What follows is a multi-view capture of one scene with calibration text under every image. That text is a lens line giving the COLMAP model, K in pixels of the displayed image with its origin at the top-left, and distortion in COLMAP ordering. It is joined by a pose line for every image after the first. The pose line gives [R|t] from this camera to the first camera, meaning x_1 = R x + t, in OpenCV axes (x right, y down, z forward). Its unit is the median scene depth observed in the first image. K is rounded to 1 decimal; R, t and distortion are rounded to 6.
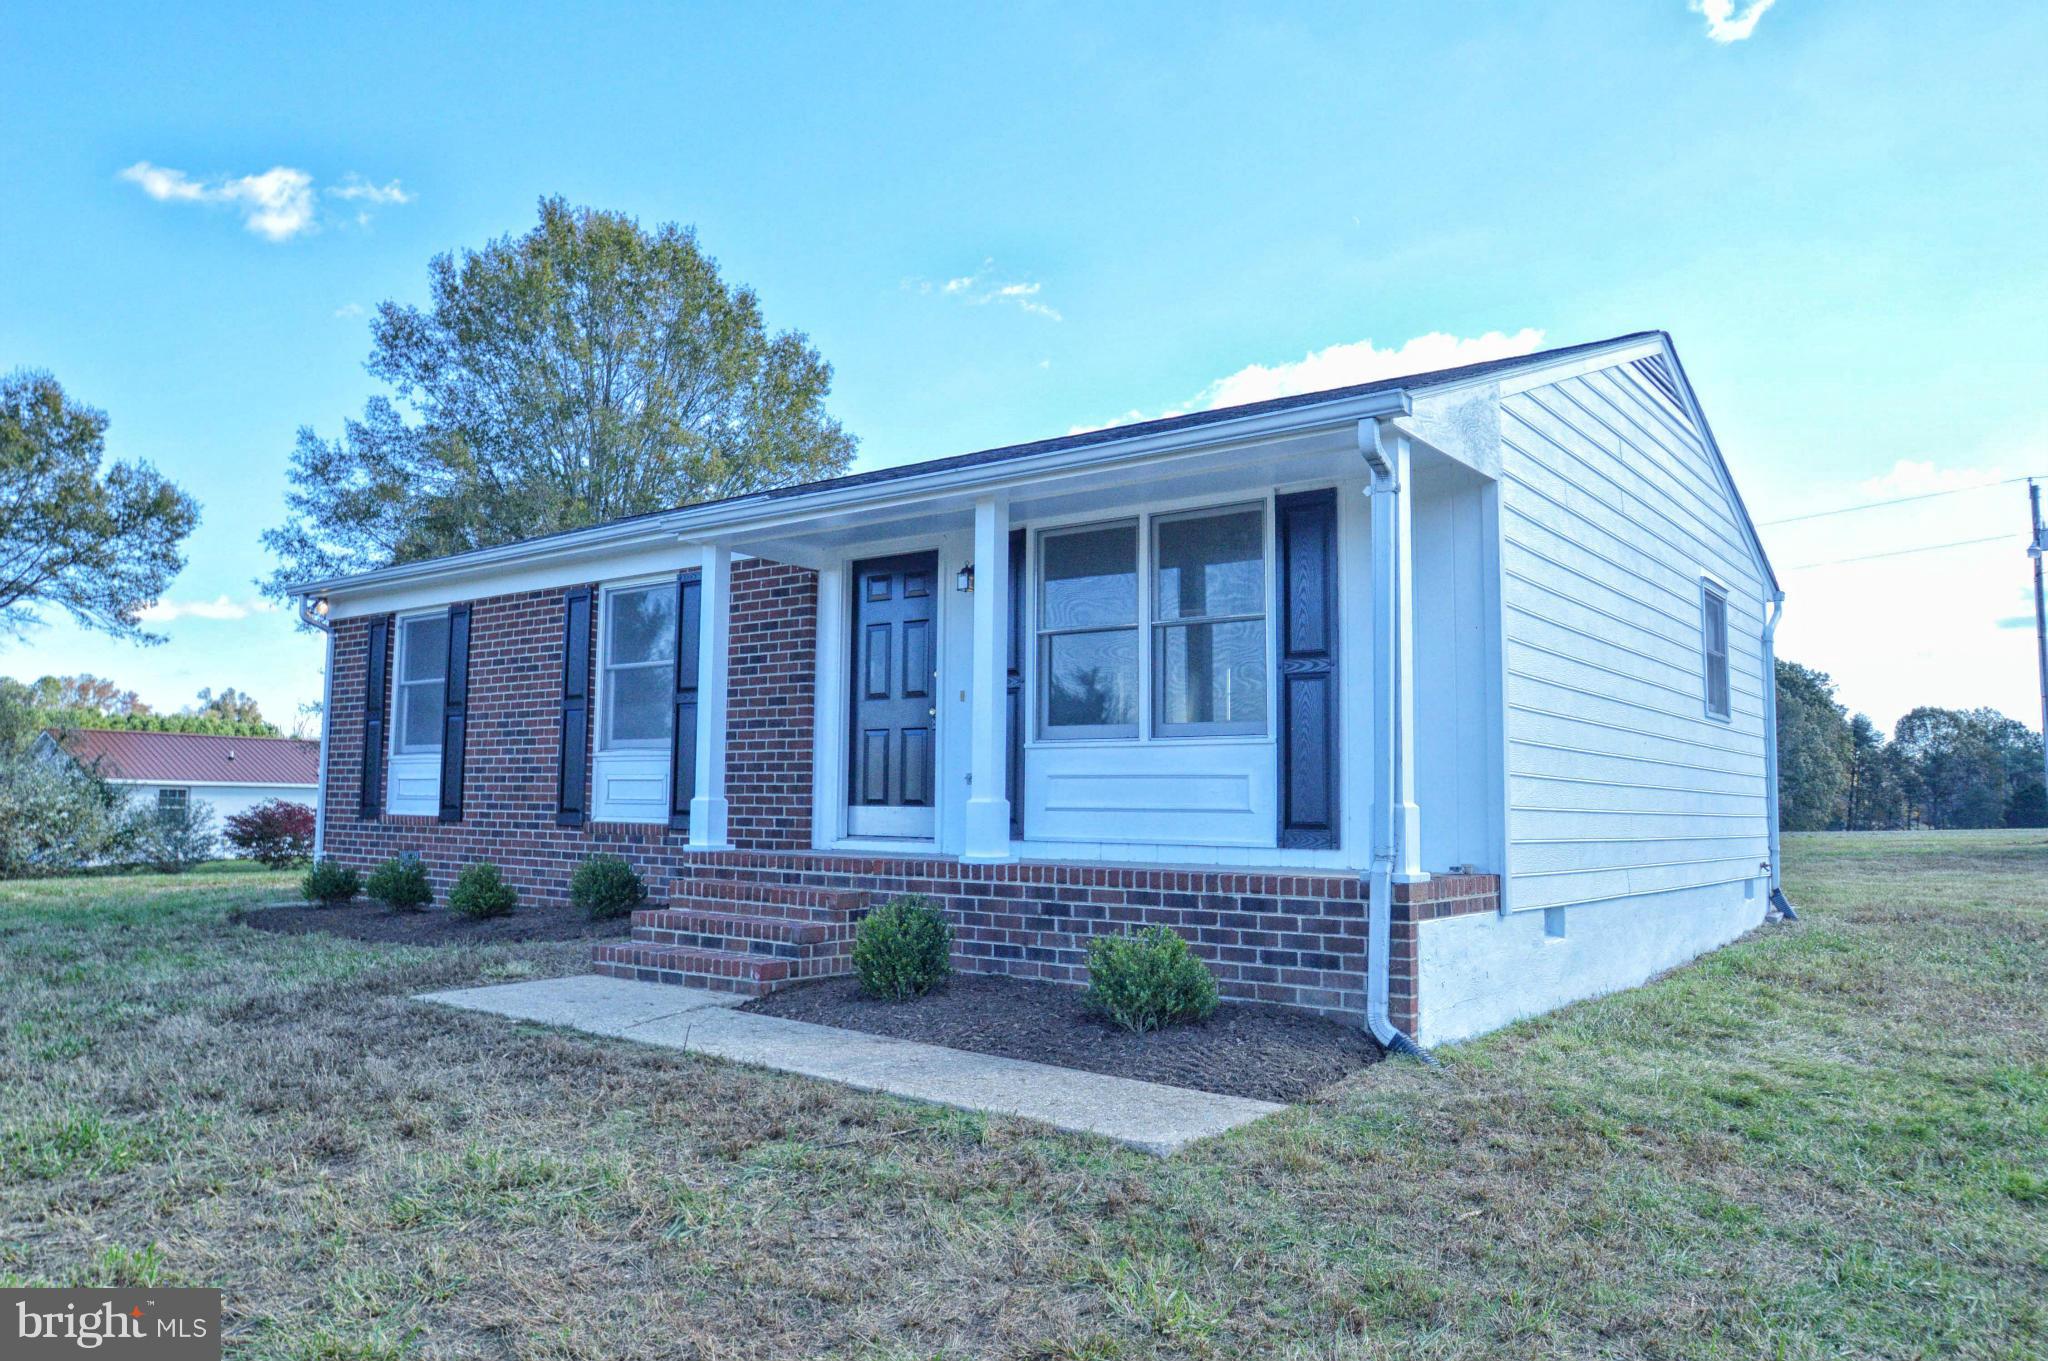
lens RADIAL K [[1435.4, 0, 1024.3], [0, 1435.4, 724.0], [0, 0, 1]] dist [-0.003906, -0.002966]
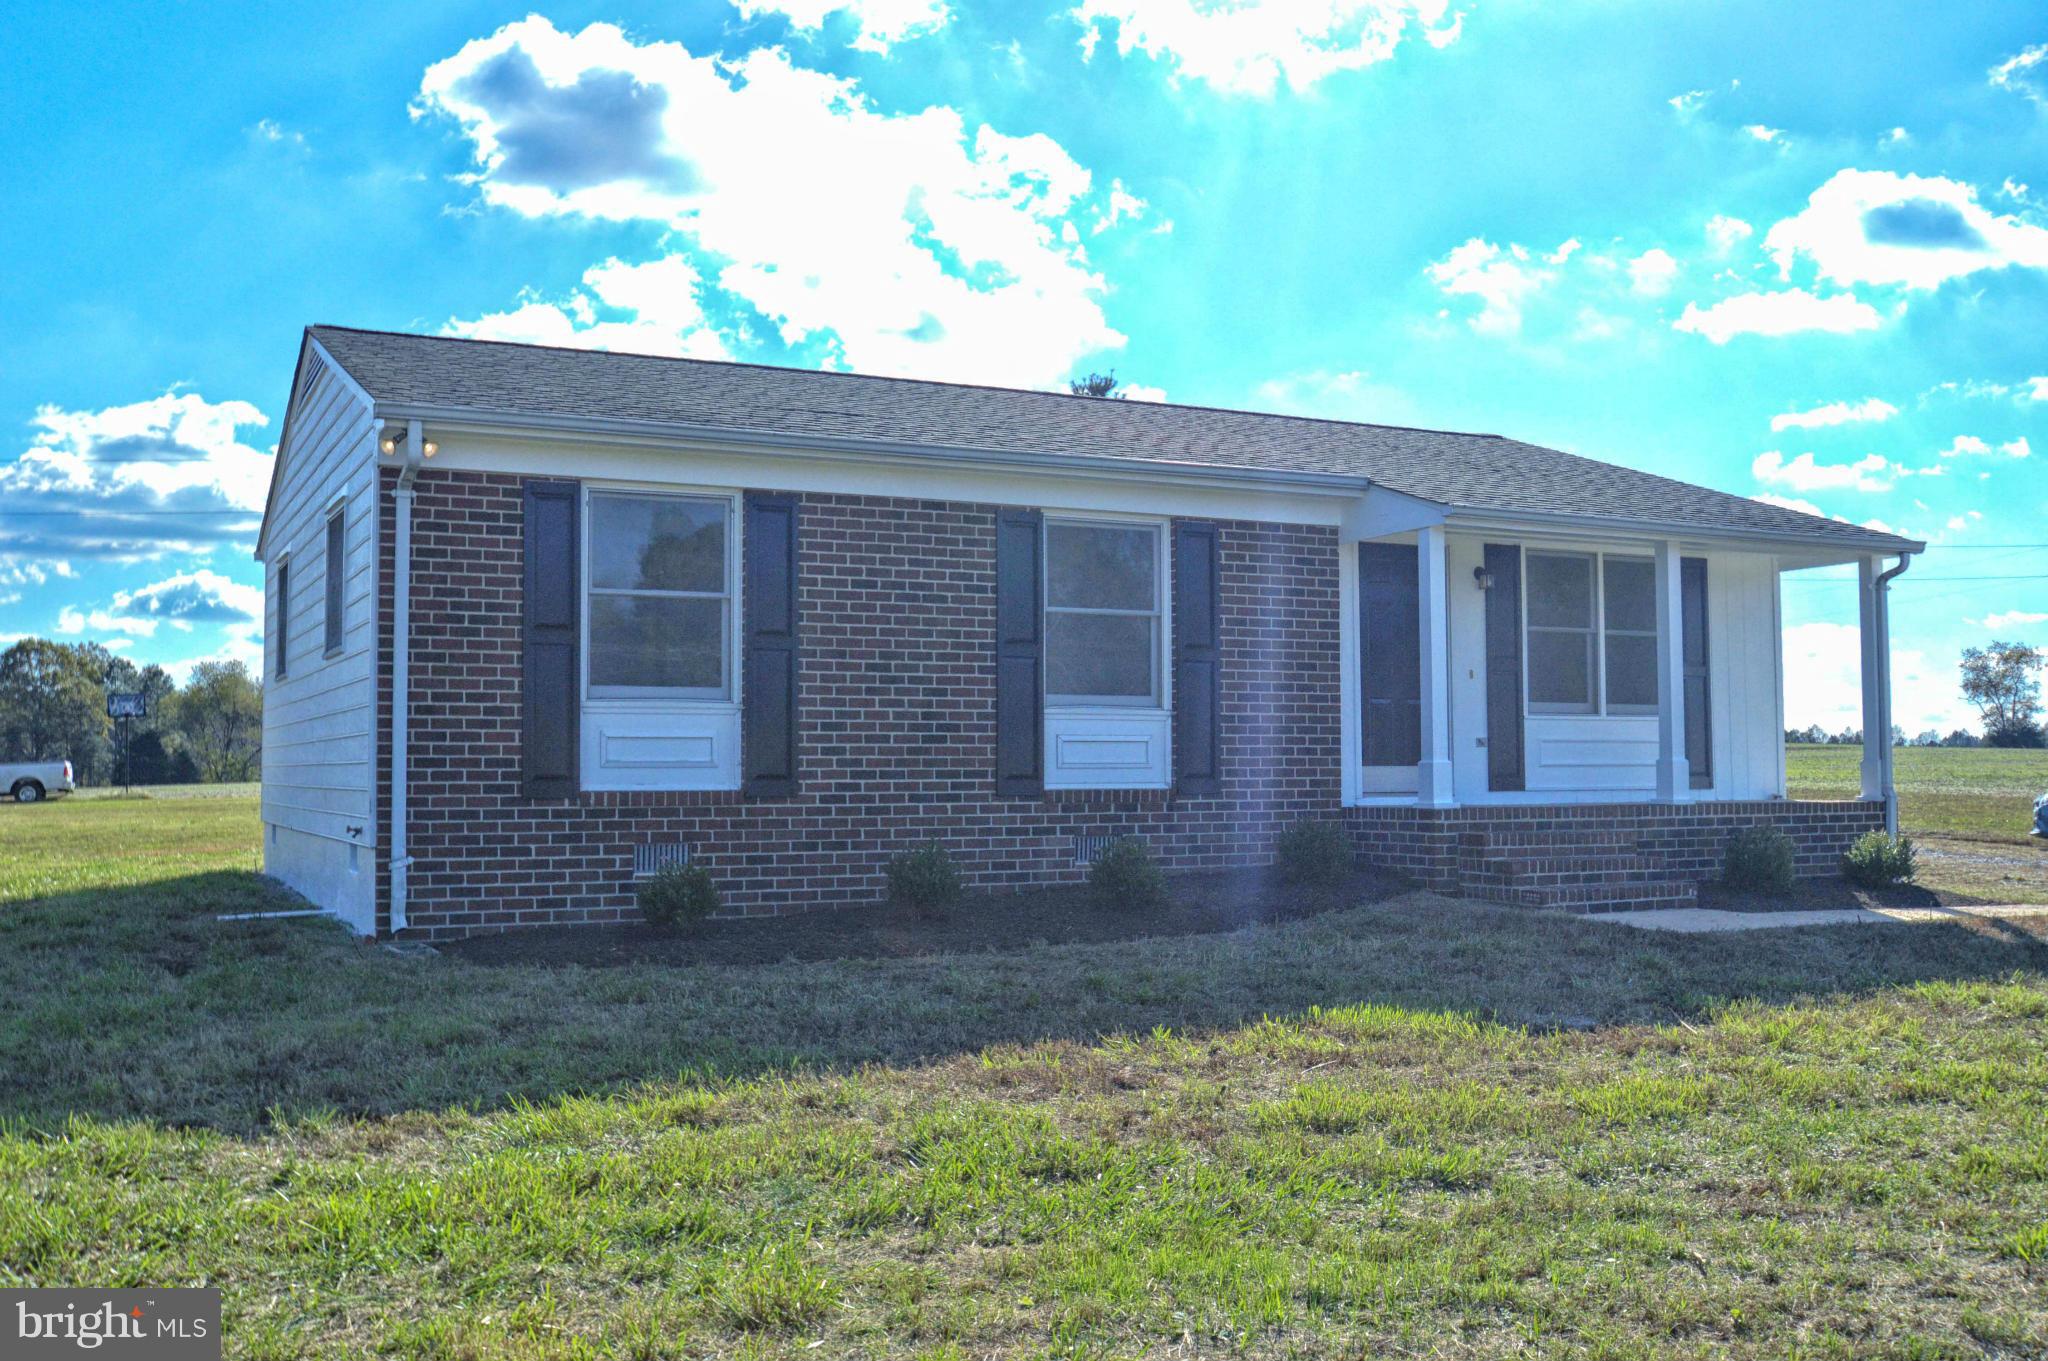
lens RADIAL K [[1781.5, 0, 1024.0], [0, 1781.5, 680.5], [0, 0, 1]] dist [-0.013437, 0.001254]
pose [[0.427497, 0.030056, 0.903517, -1.440824], [-0.042712, 0.999003, -0.013024, 0.019865], [-0.903007, -0.033023, 0.428354, 0.638109]]
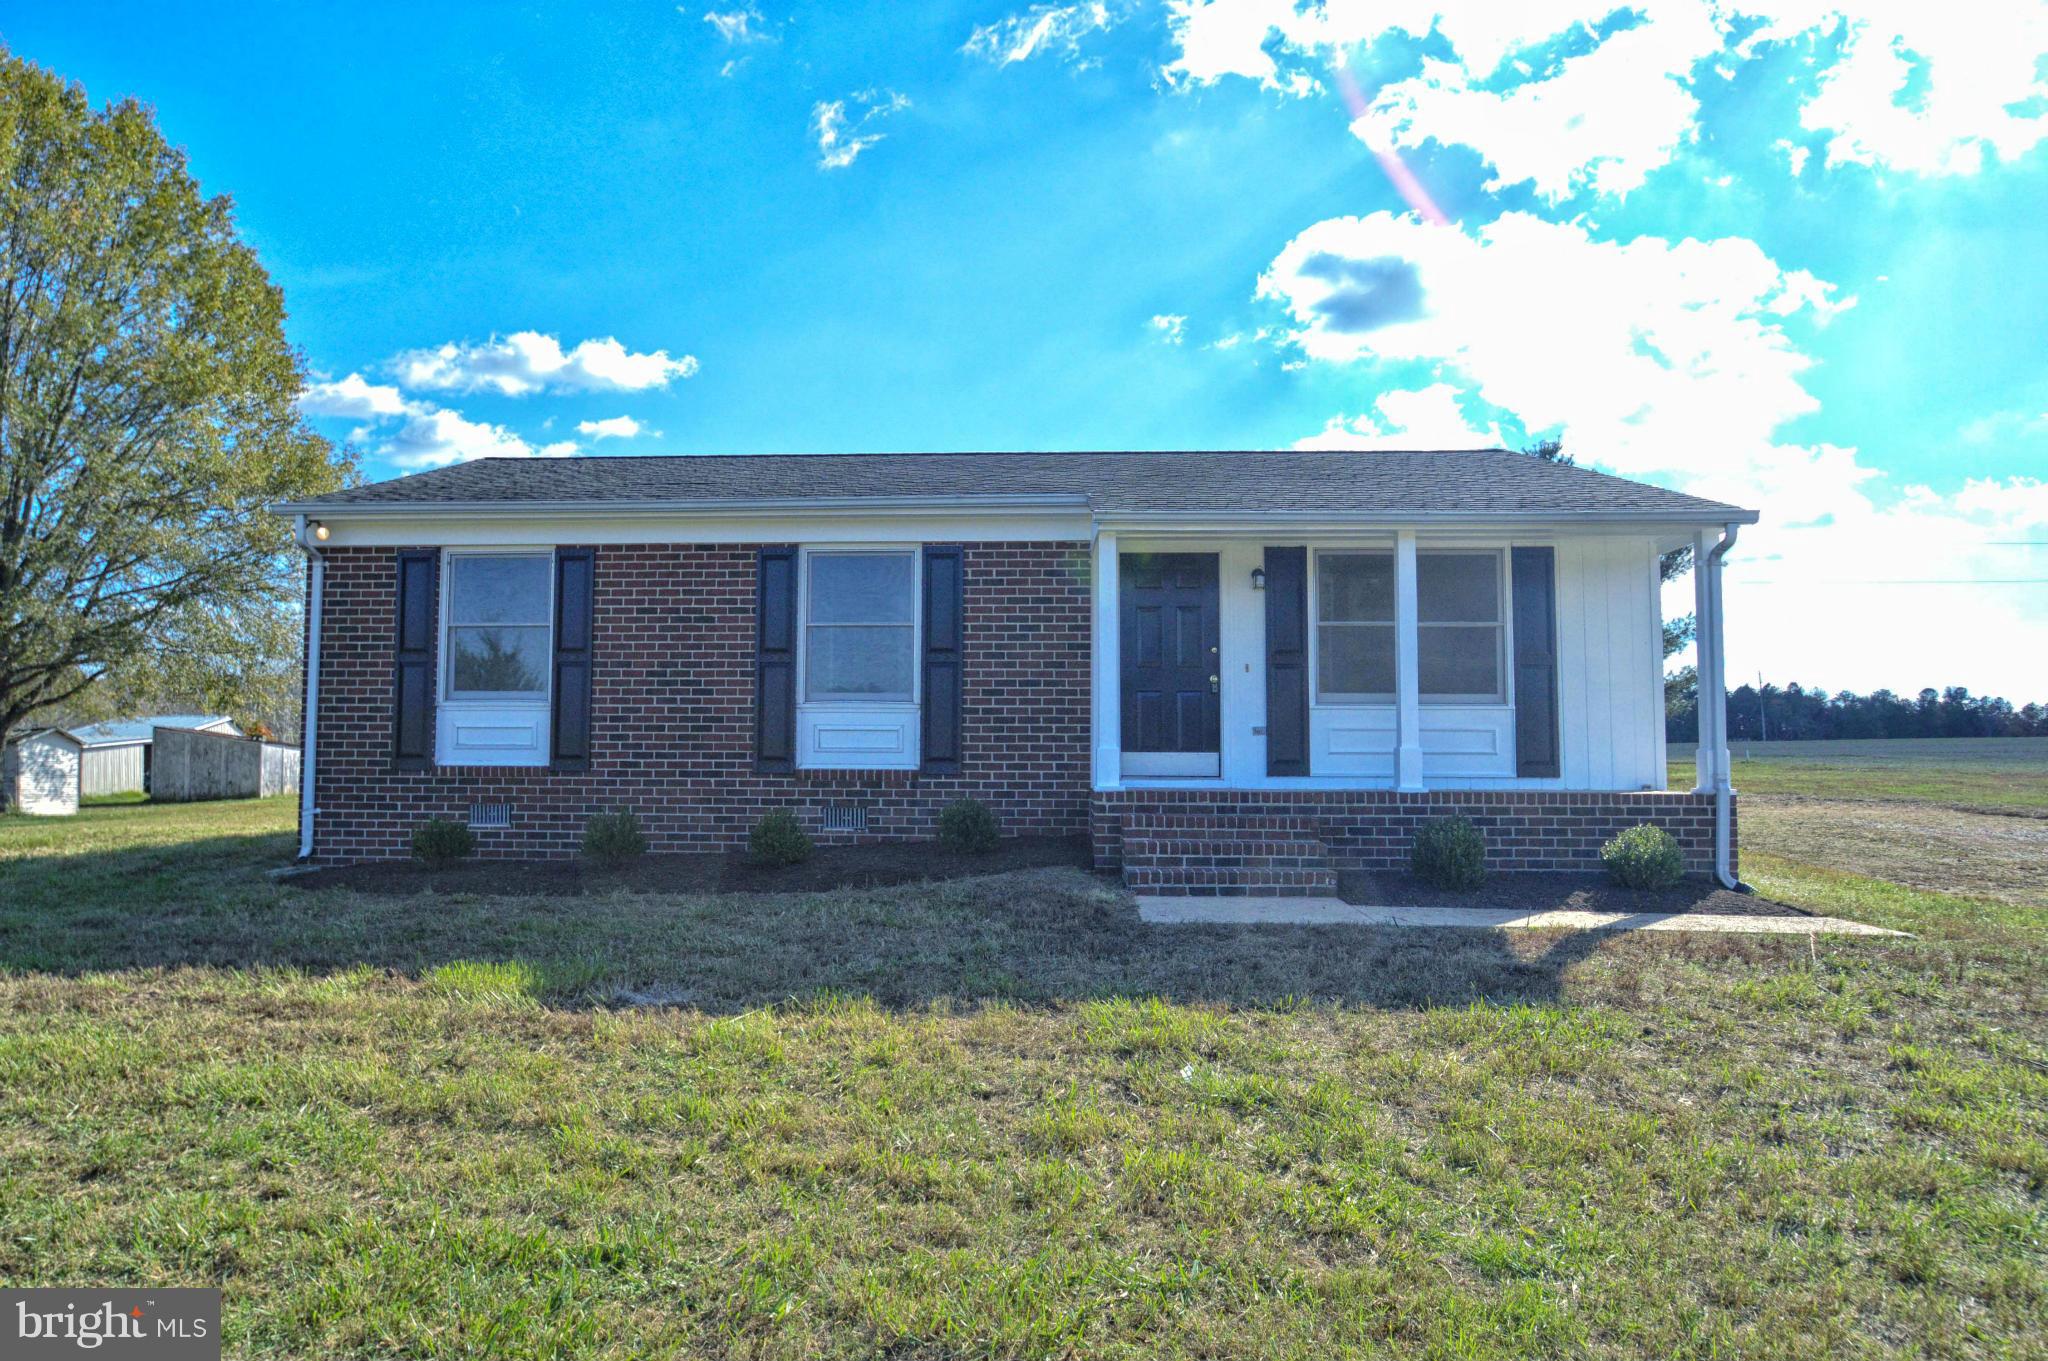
lens RADIAL K [[1269.7, 0, 1021.2], [0, 1269.7, 668.2], [0, 0, 1]] dist [0.004137, 0.001854]
pose [[0.808930, 0.028759, 0.587201, -0.823289], [-0.027037, 0.999566, -0.011710, -0.000024], [-0.587283, -0.006403, 0.809357, 0.163636]]
